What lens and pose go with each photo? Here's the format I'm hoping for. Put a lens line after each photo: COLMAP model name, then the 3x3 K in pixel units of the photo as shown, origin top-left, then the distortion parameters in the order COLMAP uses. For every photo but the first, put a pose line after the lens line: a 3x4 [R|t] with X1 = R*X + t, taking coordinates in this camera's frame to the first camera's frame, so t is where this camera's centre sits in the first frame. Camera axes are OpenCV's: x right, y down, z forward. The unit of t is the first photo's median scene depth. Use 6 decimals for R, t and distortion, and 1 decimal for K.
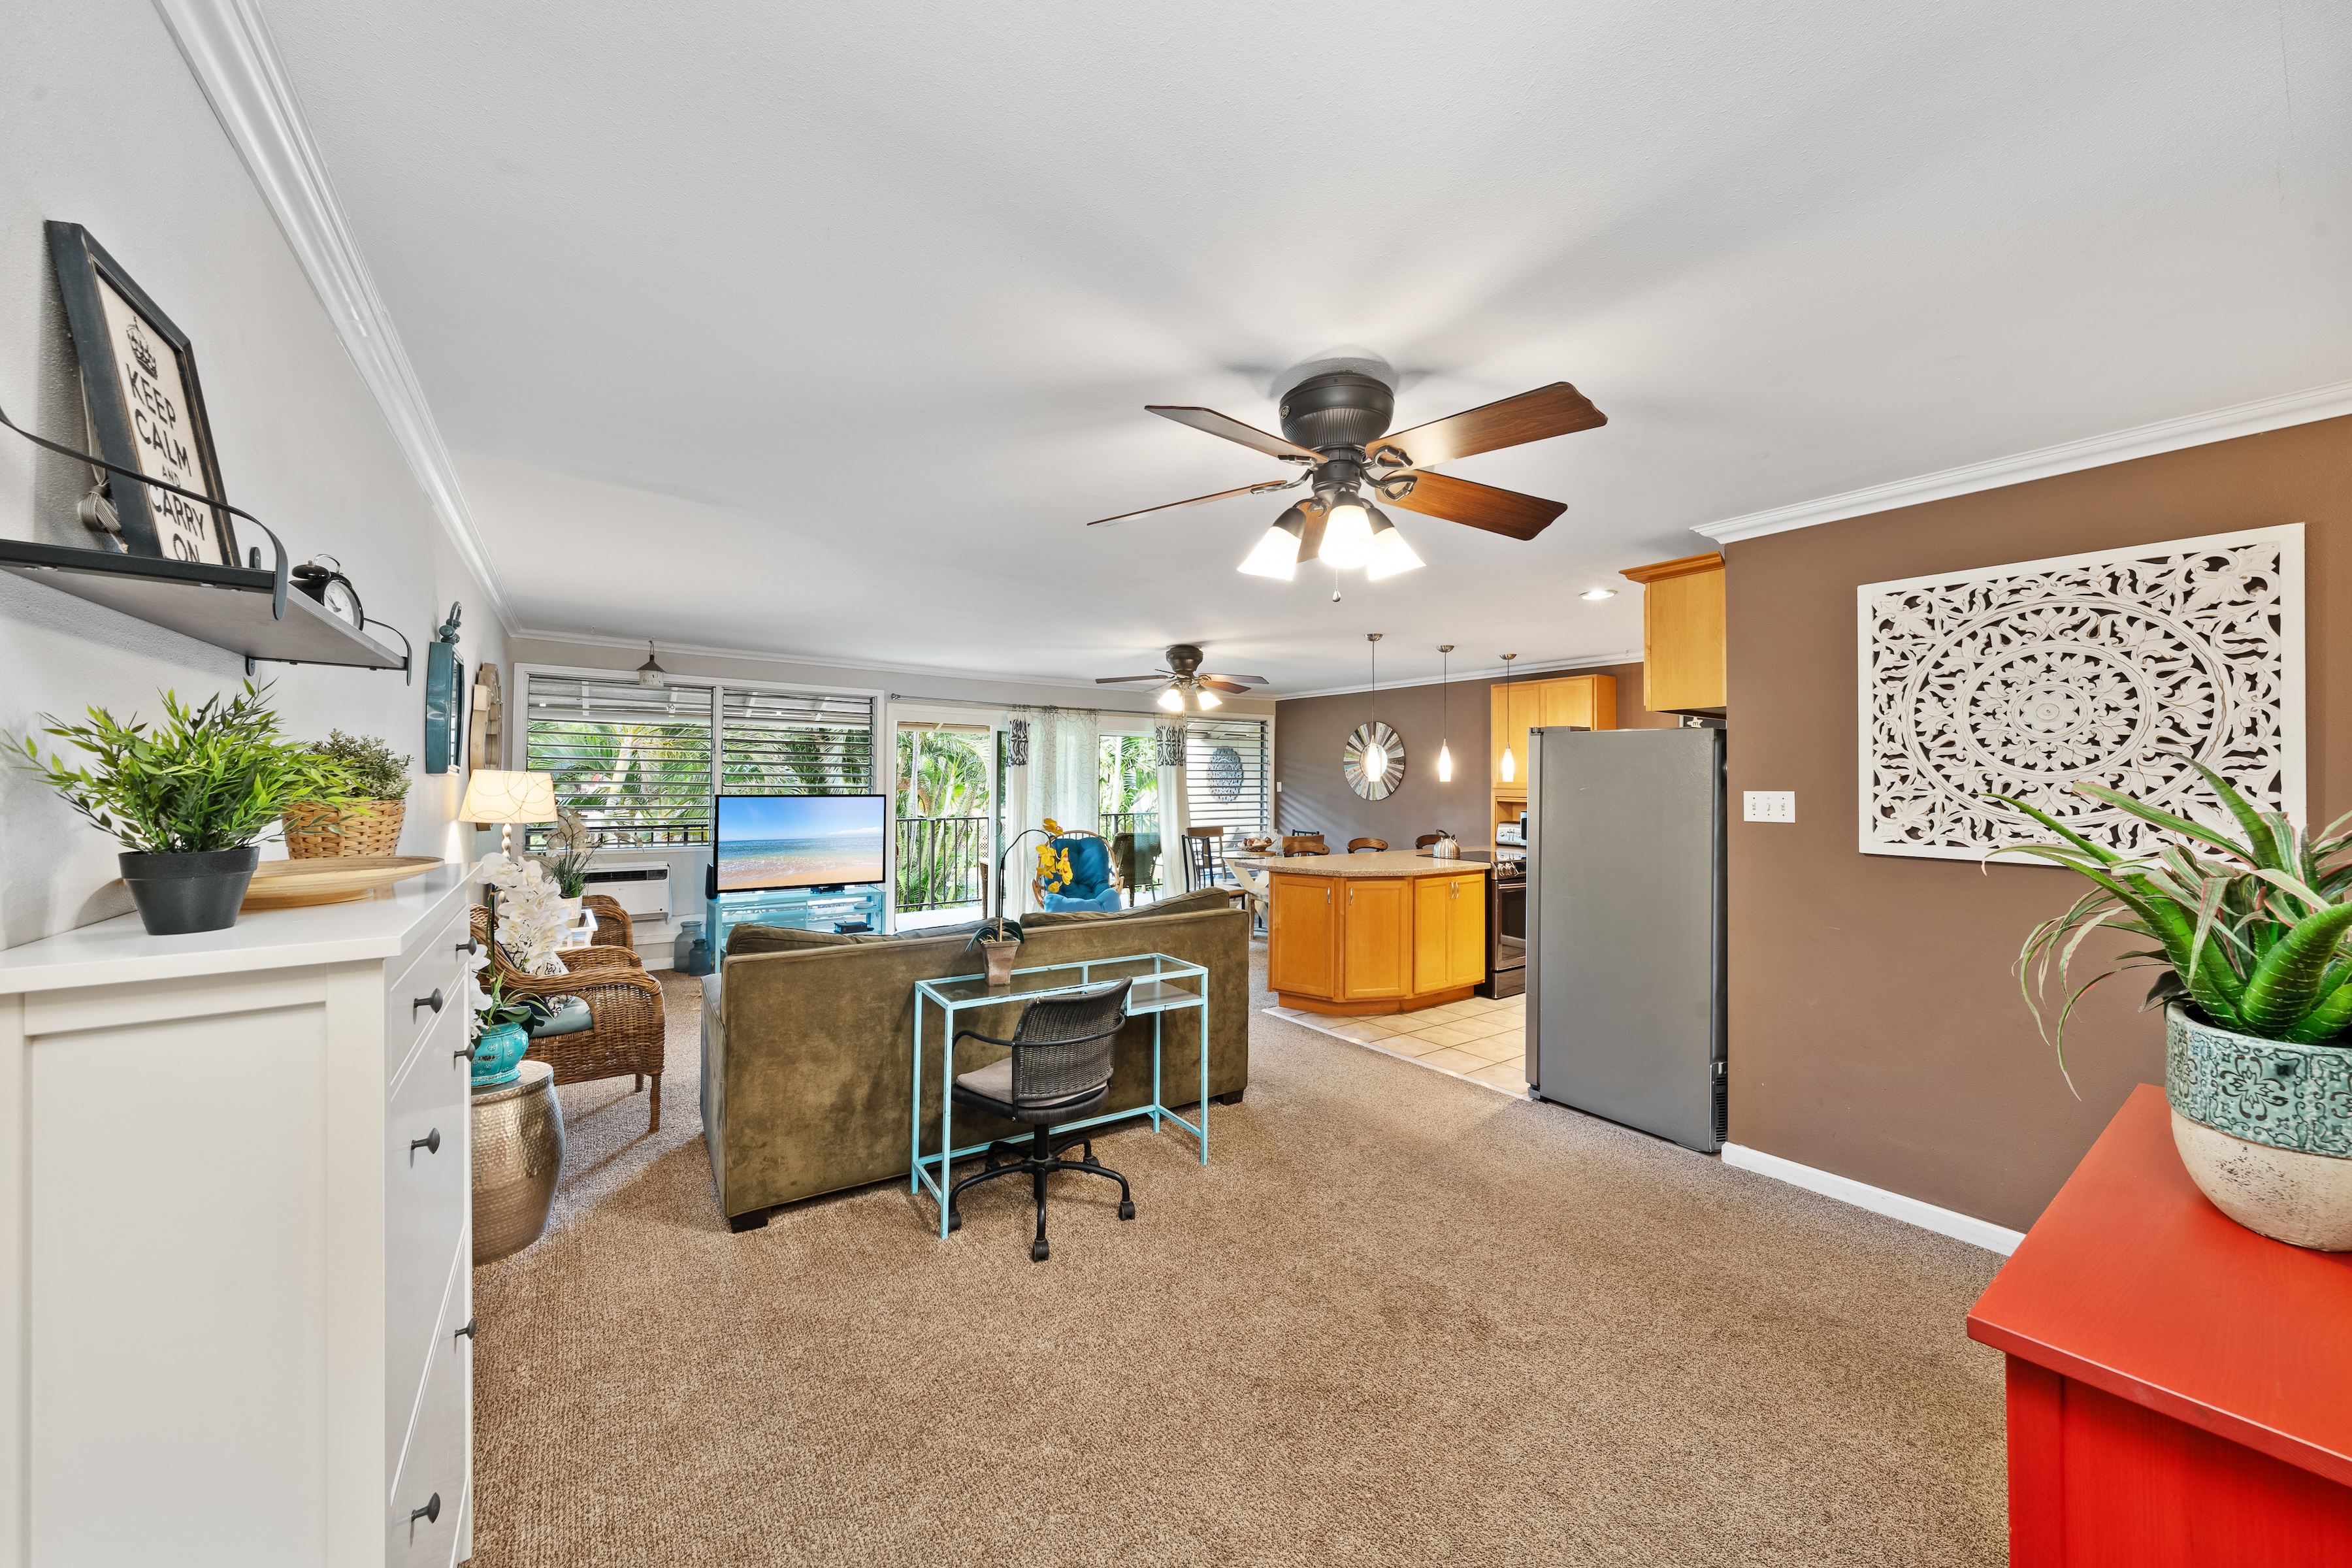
lens RADIAL K [[835.1, 0, 1175.1], [0, 835.1, 768.6], [0, 0, 1]] dist [-0.000036, -0.000178]
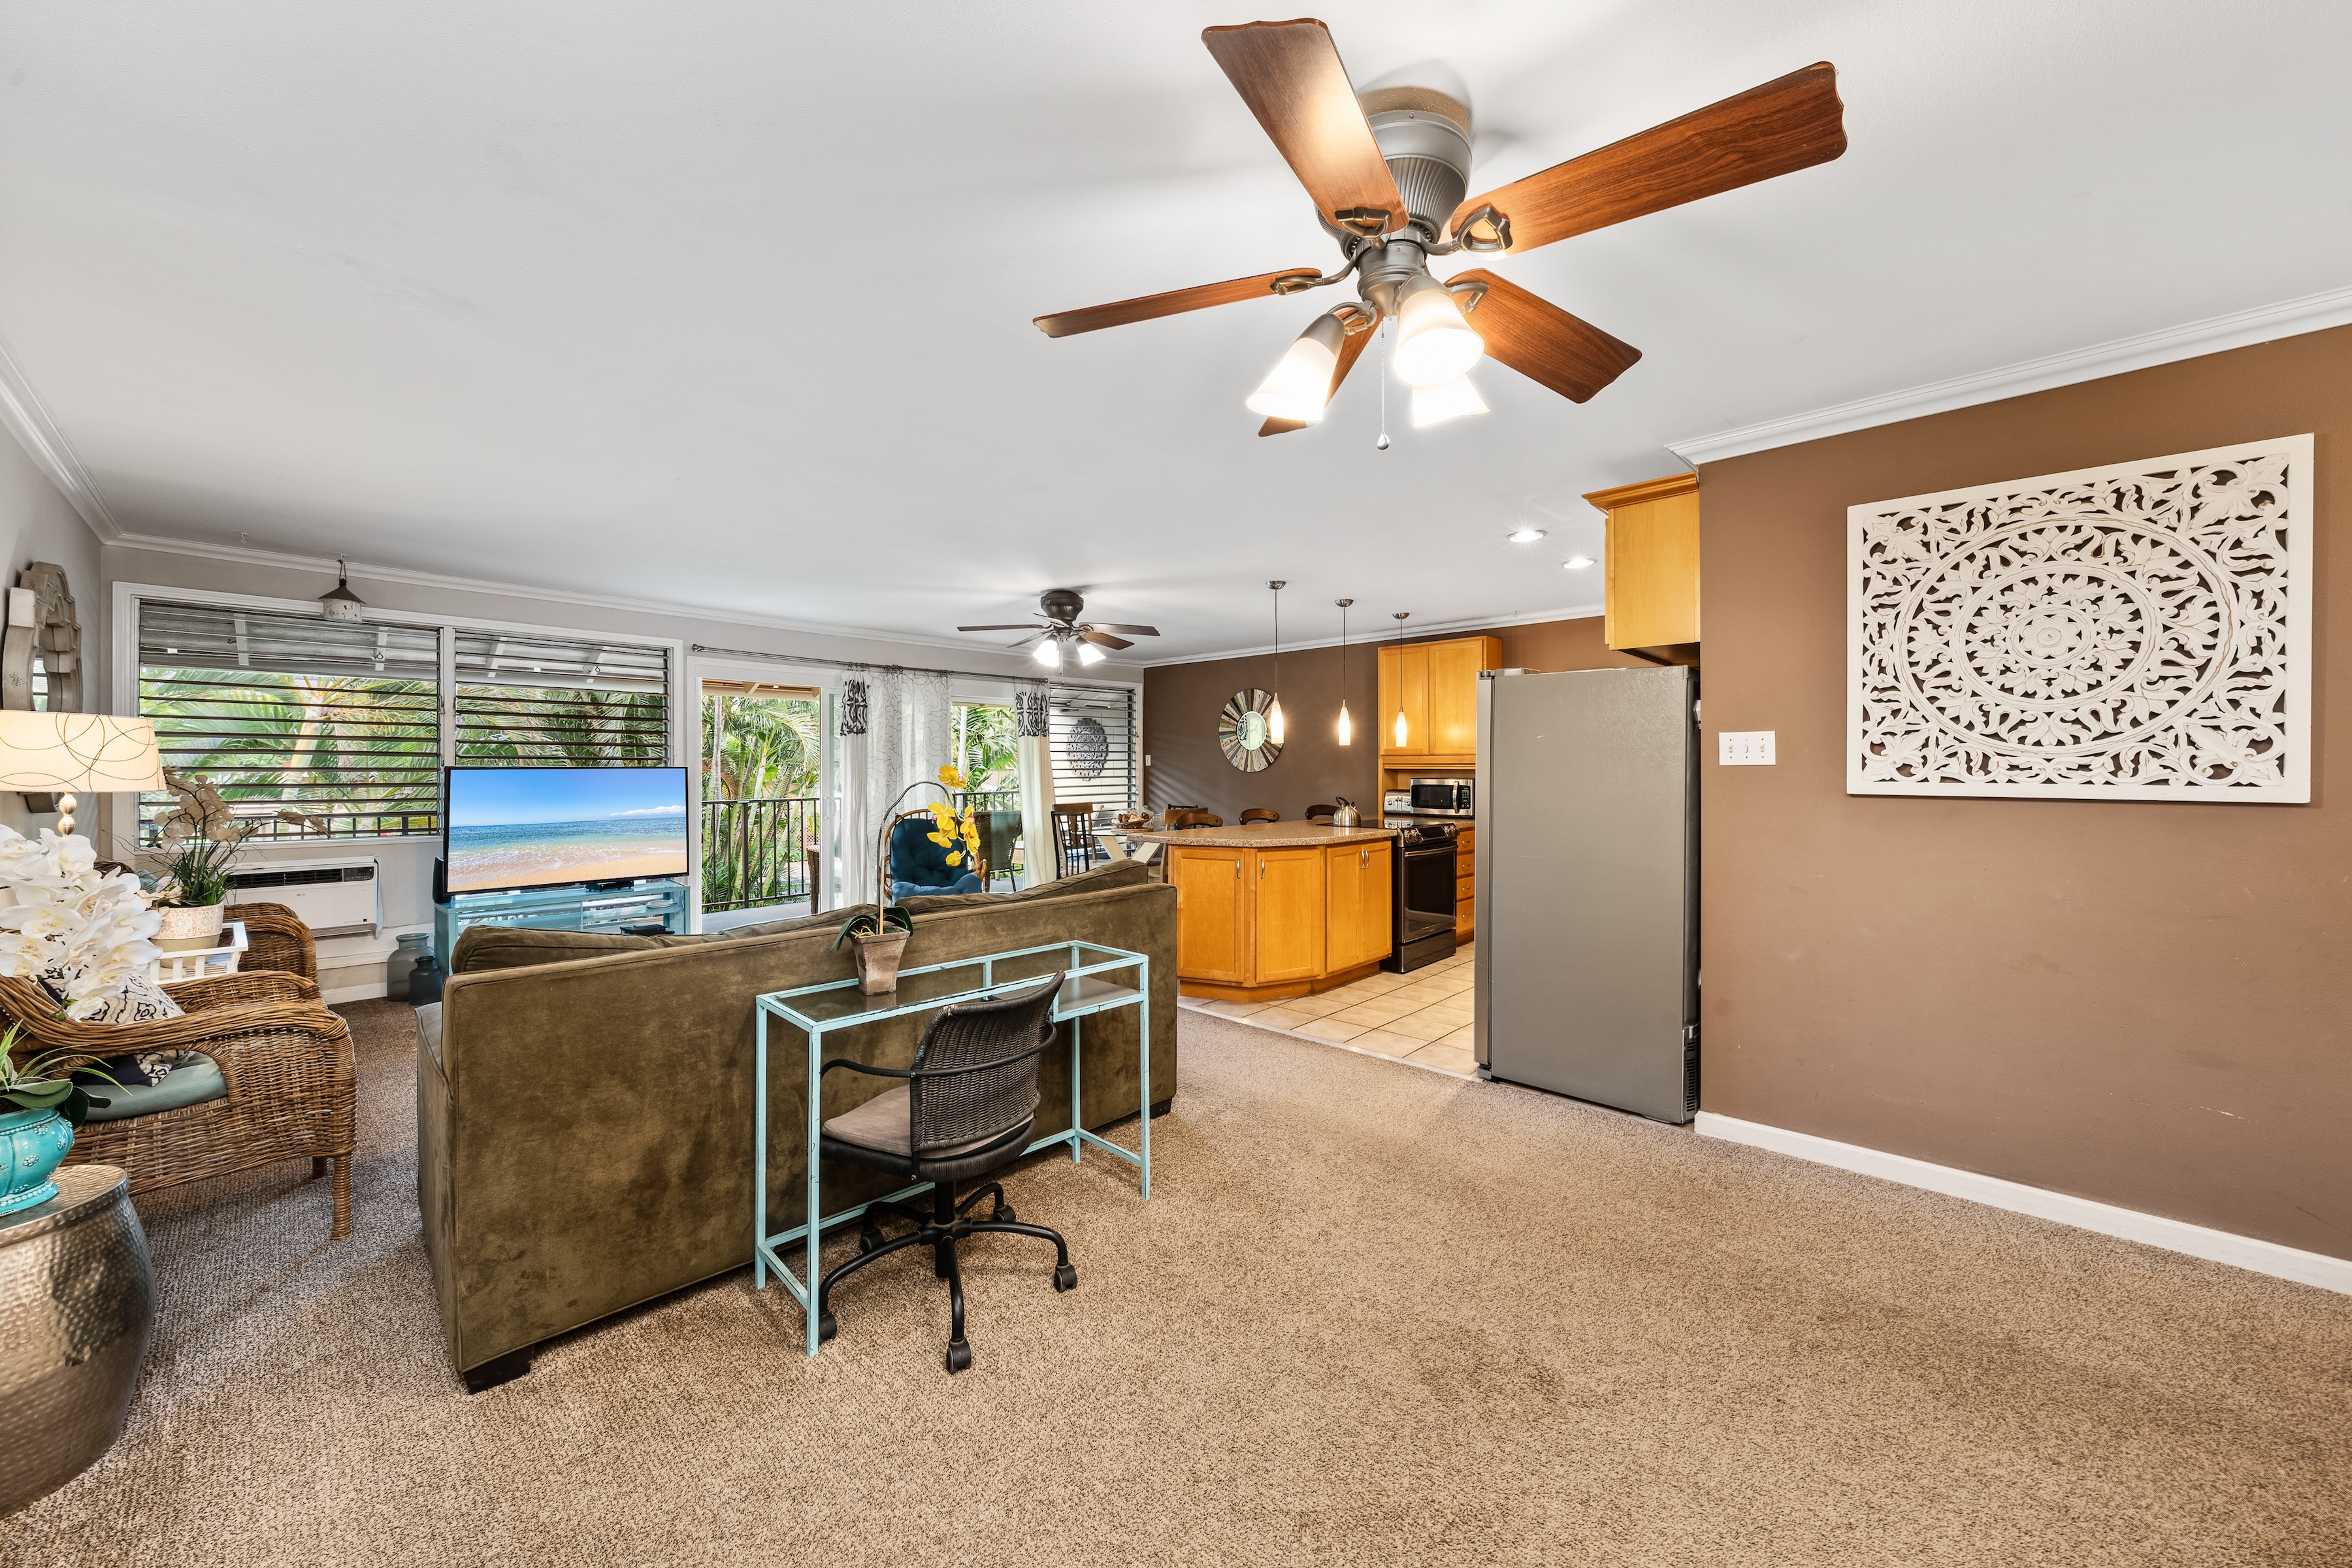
lens RADIAL K [[851.7, 0, 1184.7], [0, 851.7, 768.2], [0, 0, 1]] dist [-0.001755, -0.000166]
pose [[0.978996, -0.009971, 0.203636, -0.100590], [0.006597, 0.999830, 0.017241, 0.050743], [-0.203773, -0.015535, 0.978895, 0.218038]]
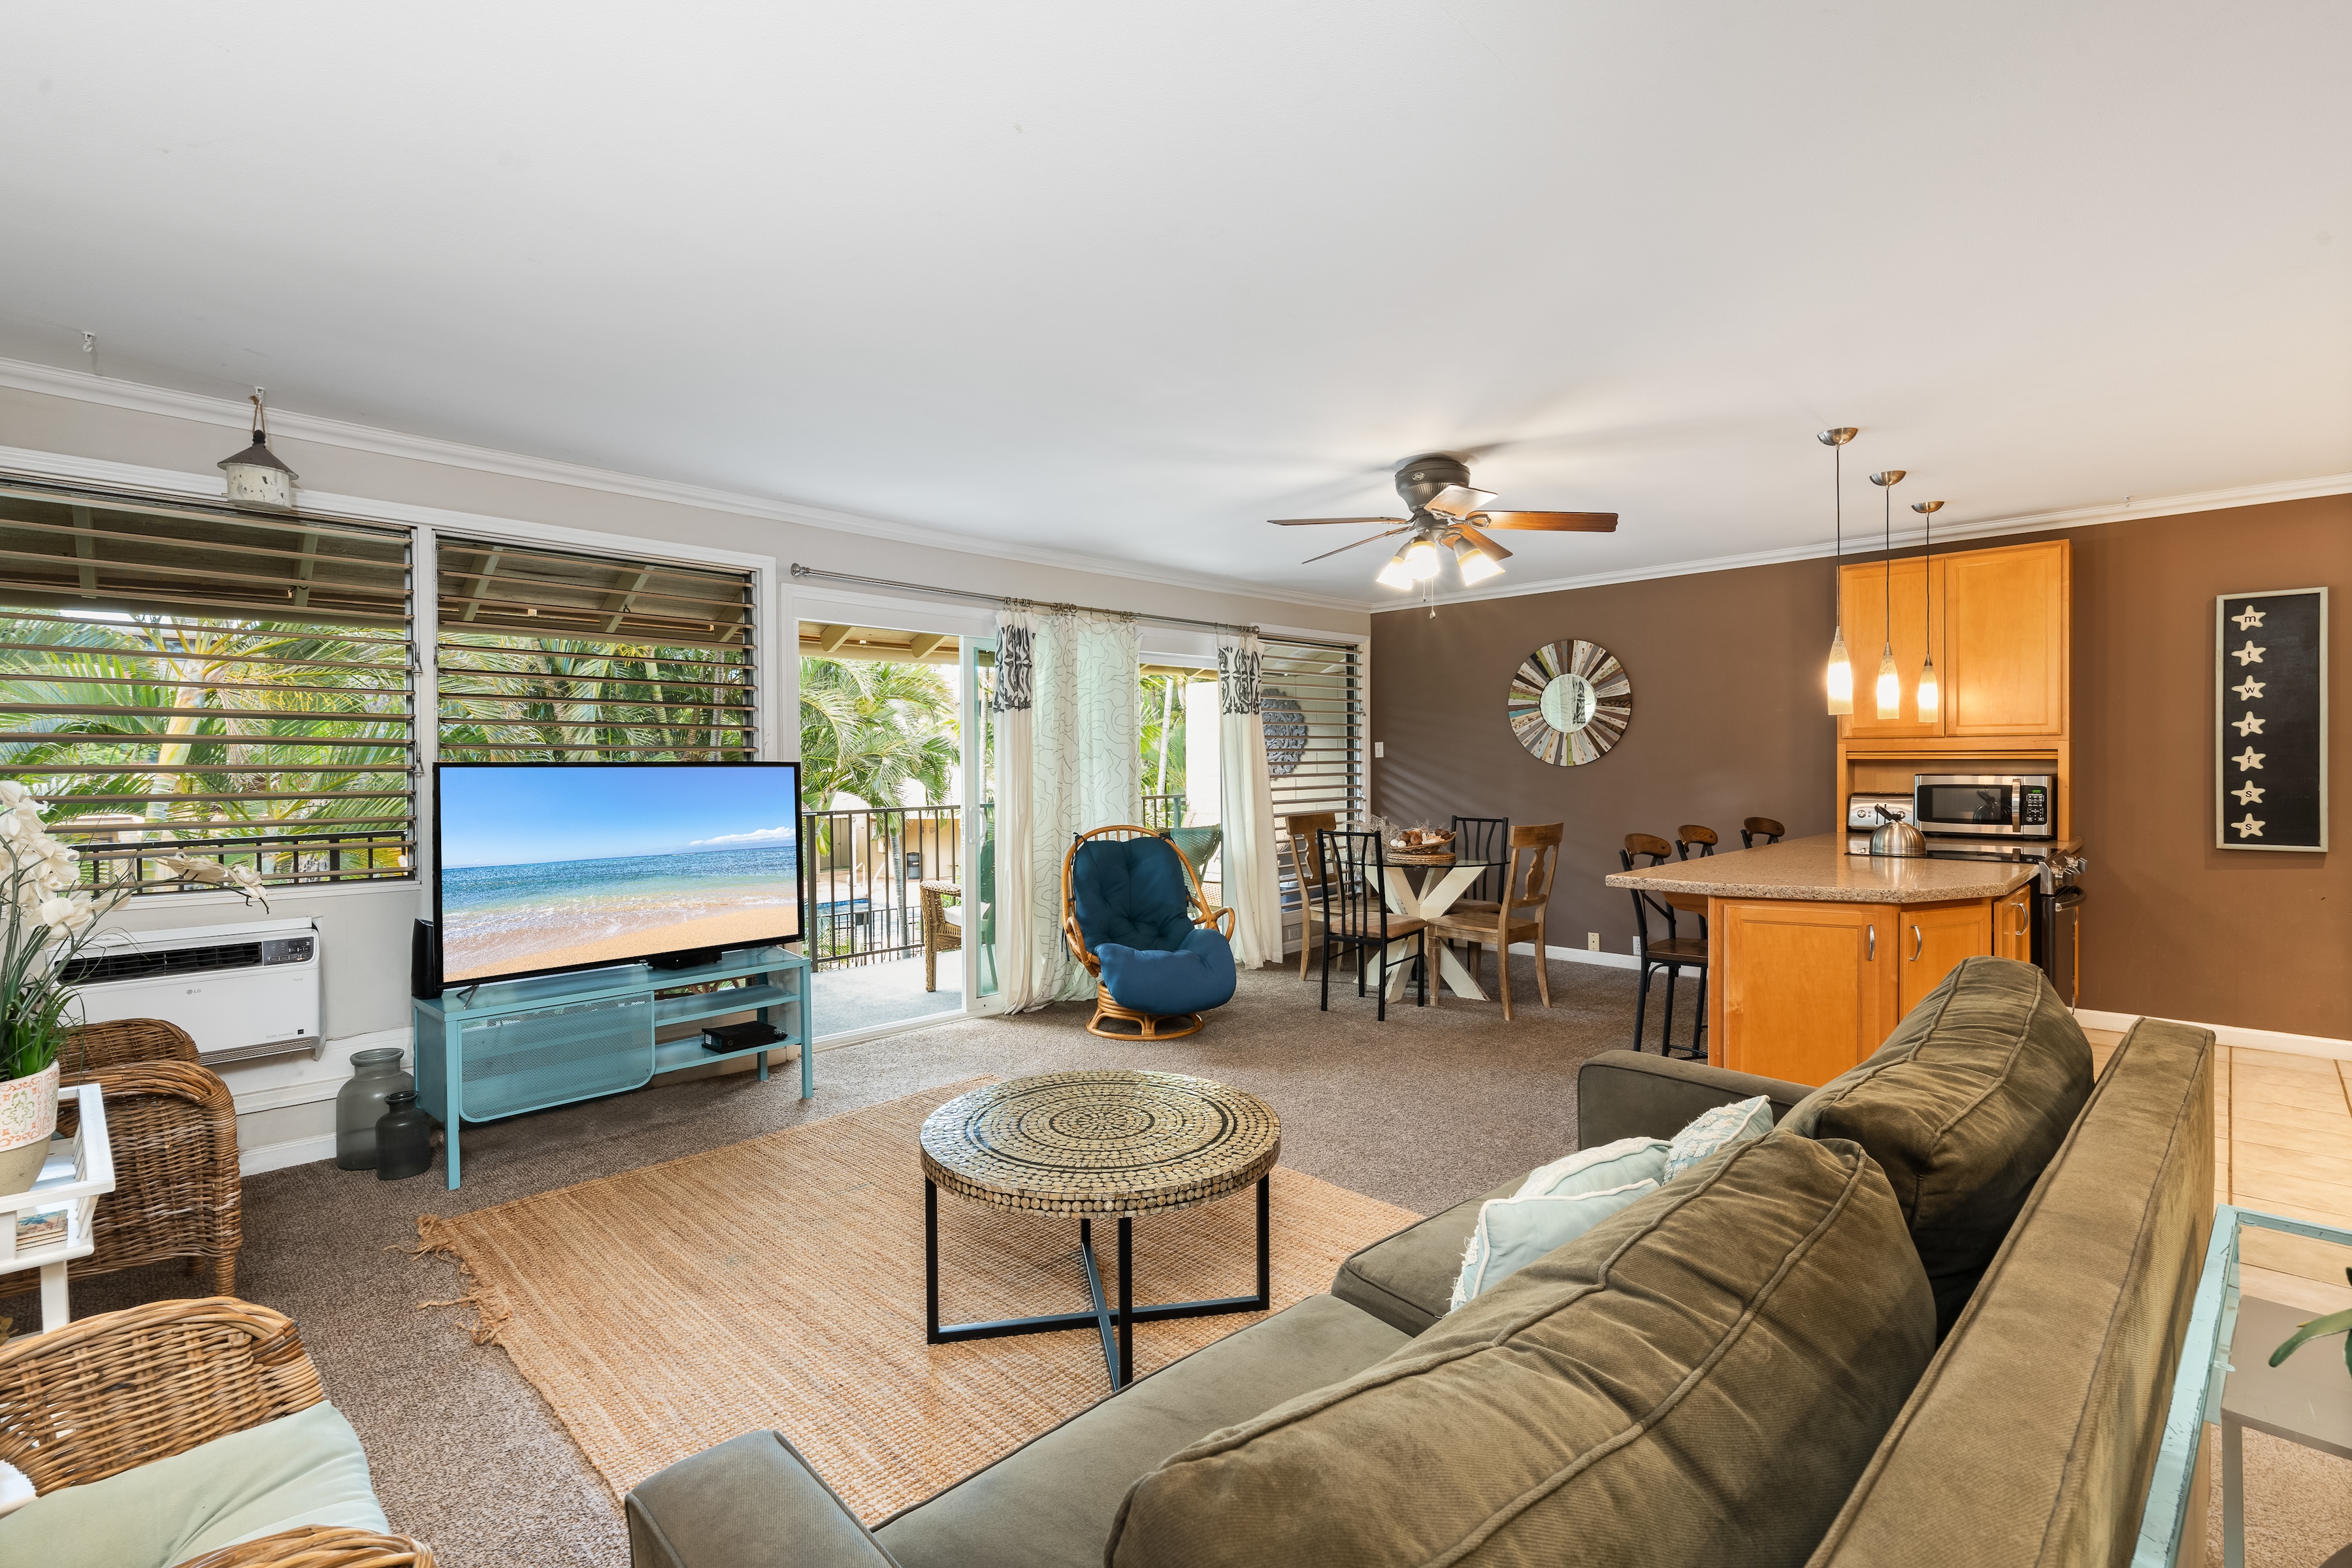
lens RADIAL K [[1057.5, 0, 1177.0], [0, 1057.5, 770.8], [0, 0, 1]] dist [0.003097, 0.000620]
pose [[0.985729, -0.016182, 0.167561, -0.557118], [0.012165, 0.999614, 0.024973, 0.056140], [-0.167900, -0.022579, 0.985545, 0.832368]]
